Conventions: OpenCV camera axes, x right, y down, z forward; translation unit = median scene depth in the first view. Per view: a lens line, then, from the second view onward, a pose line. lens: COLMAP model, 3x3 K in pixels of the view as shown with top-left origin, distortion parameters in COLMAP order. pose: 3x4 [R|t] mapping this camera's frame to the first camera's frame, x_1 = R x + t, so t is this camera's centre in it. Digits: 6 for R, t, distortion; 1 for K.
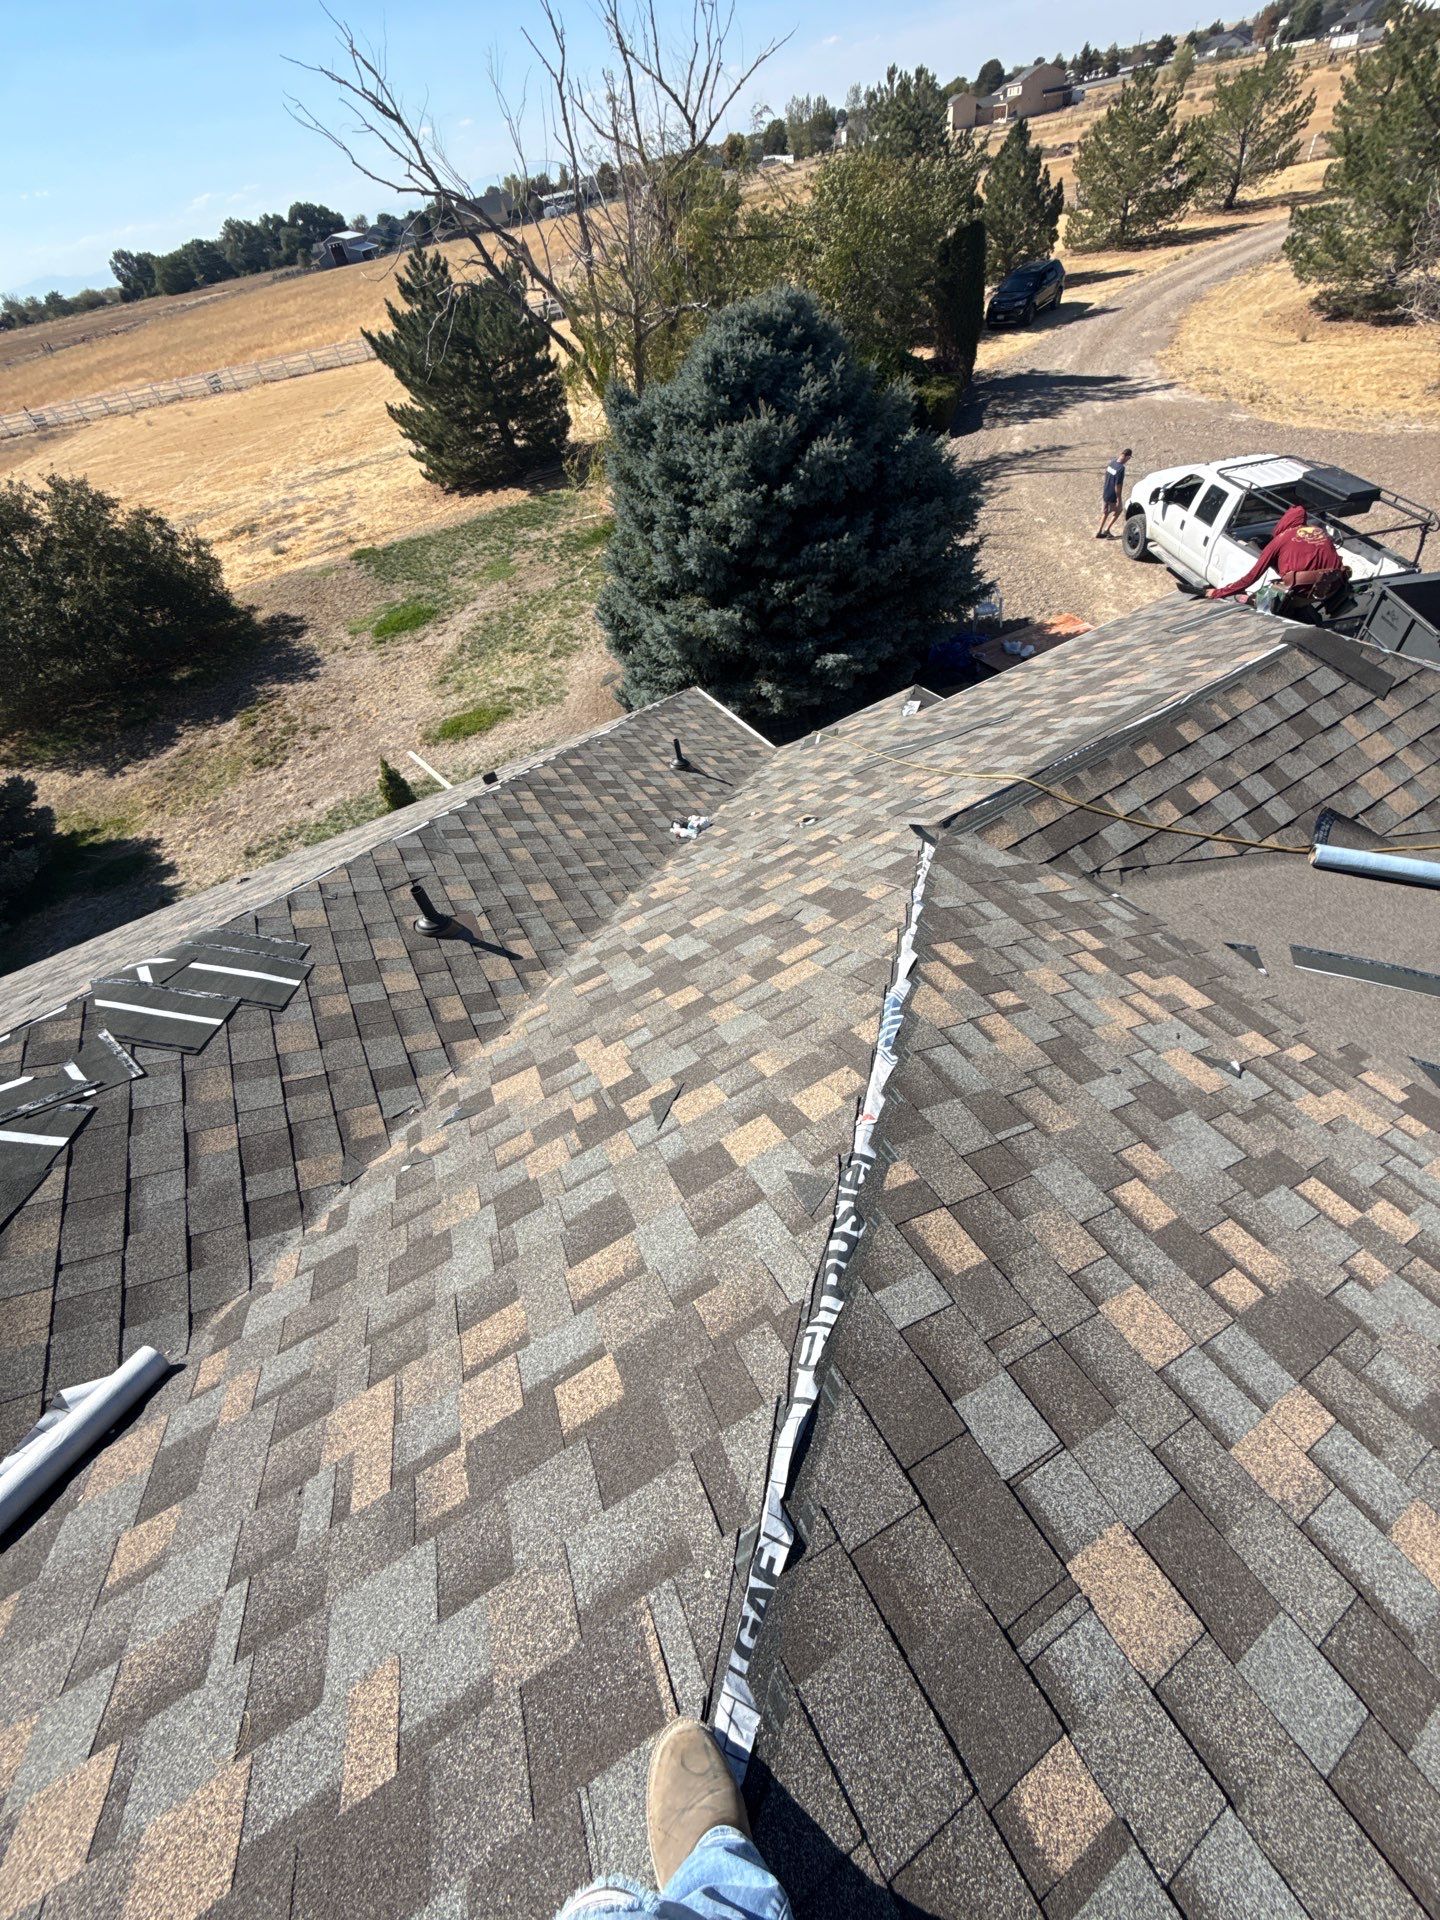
lens RADIAL K [[772.8, 0, 722.3], [0, 772.8, 965.0], [0, 0, 1]] dist [-0.000777, 0.000486]
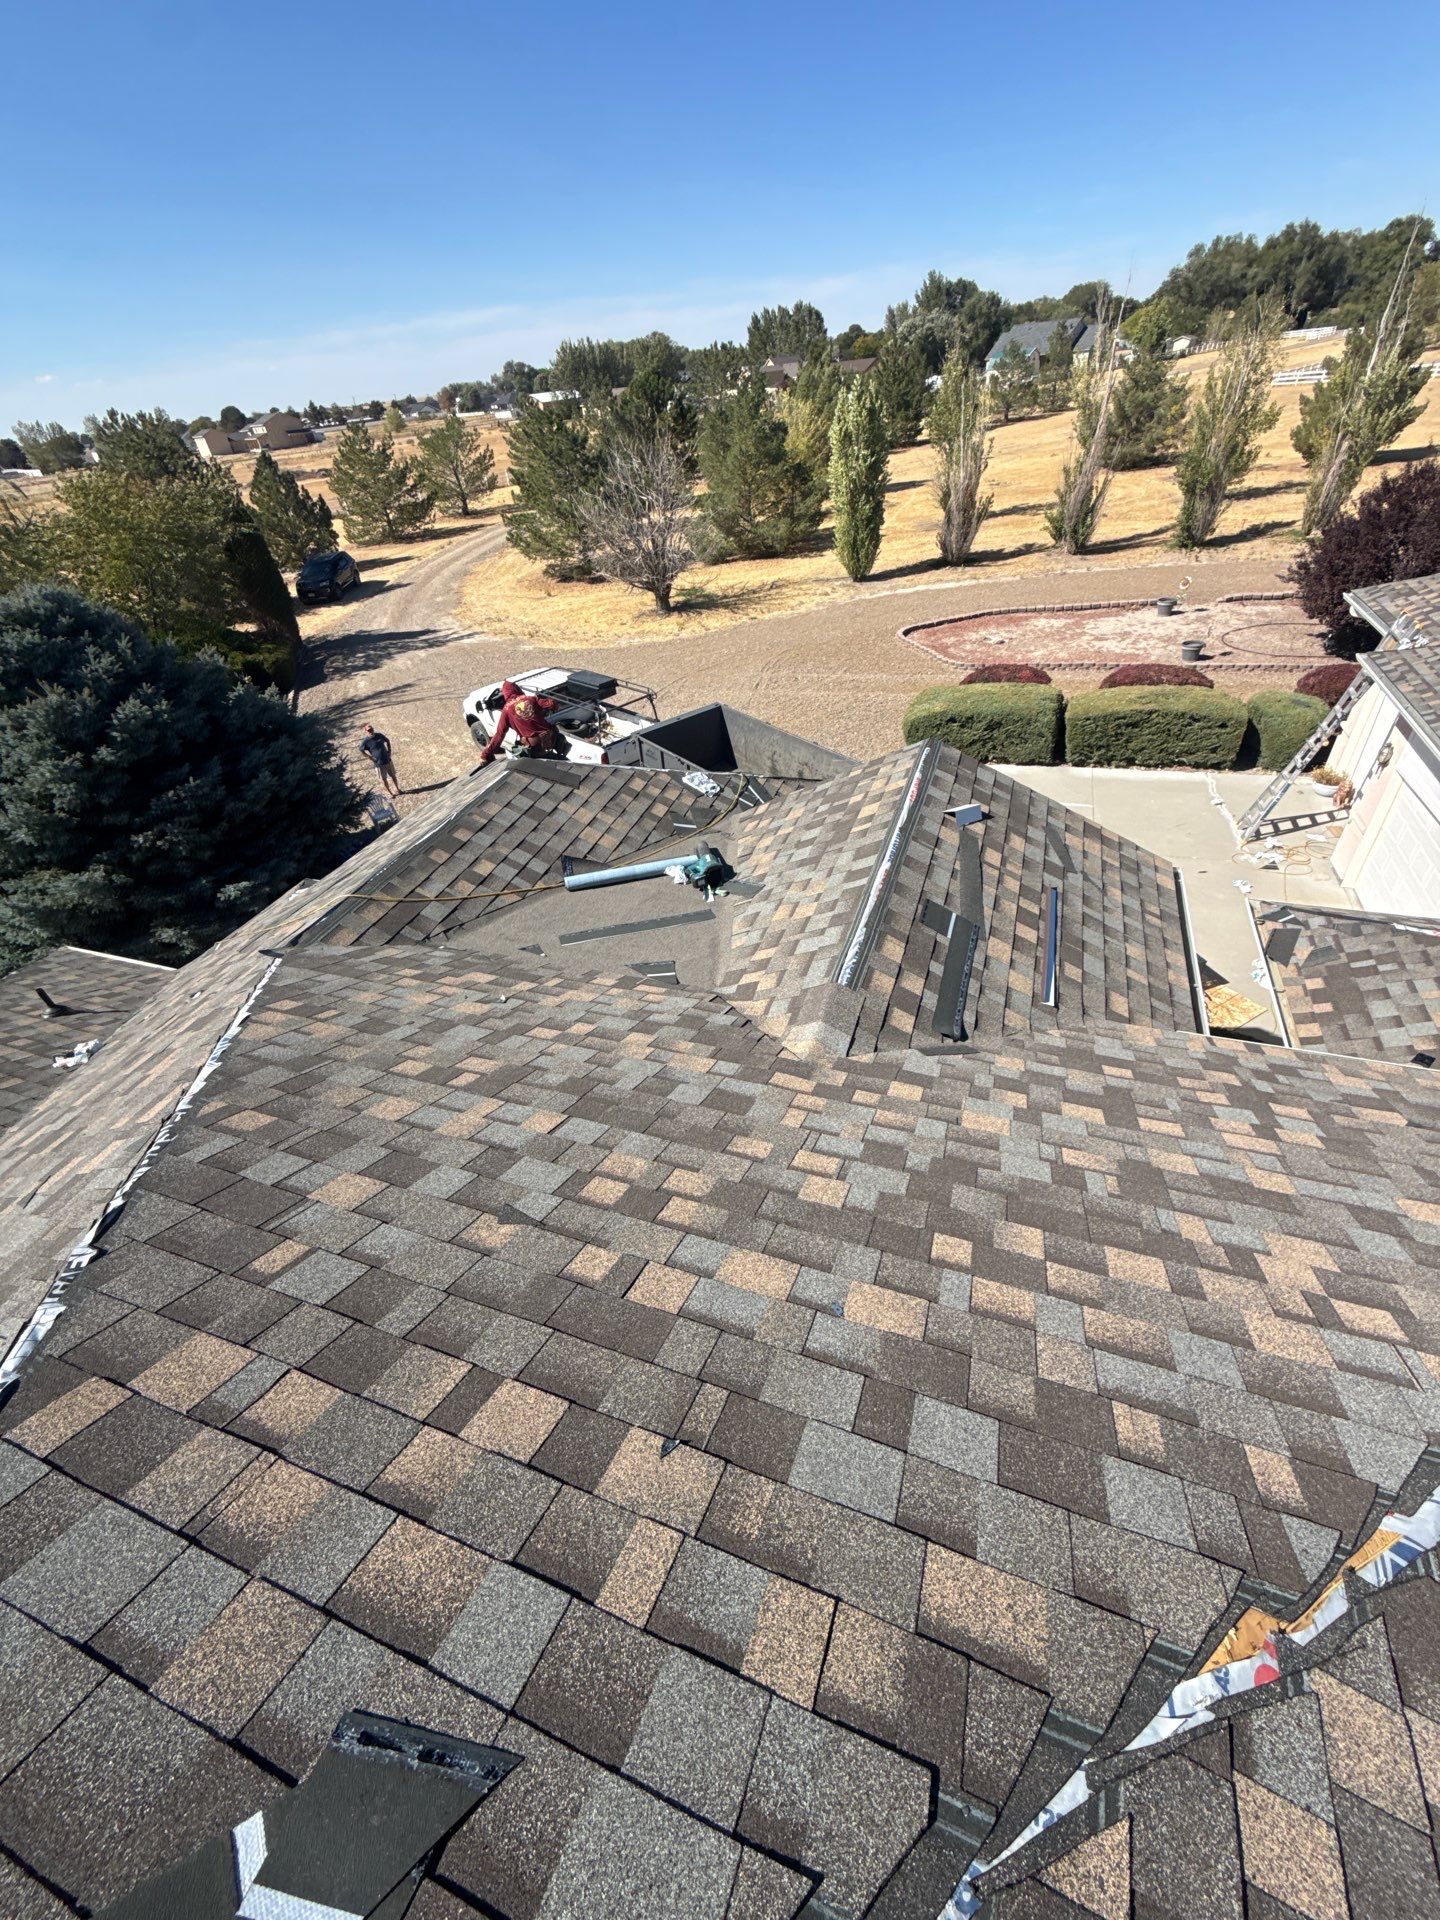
lens RADIAL K [[764.9, 0, 720.0], [0, 764.9, 960.0], [0, 0, 1]] dist [0.002448, 0.000324]
pose [[0.760423, -0.331160, 0.558650, 0.037471], [0.457909, 0.883399, -0.099629, 0.092993], [-0.460517, 0.331571, 0.823398, -0.108273]]
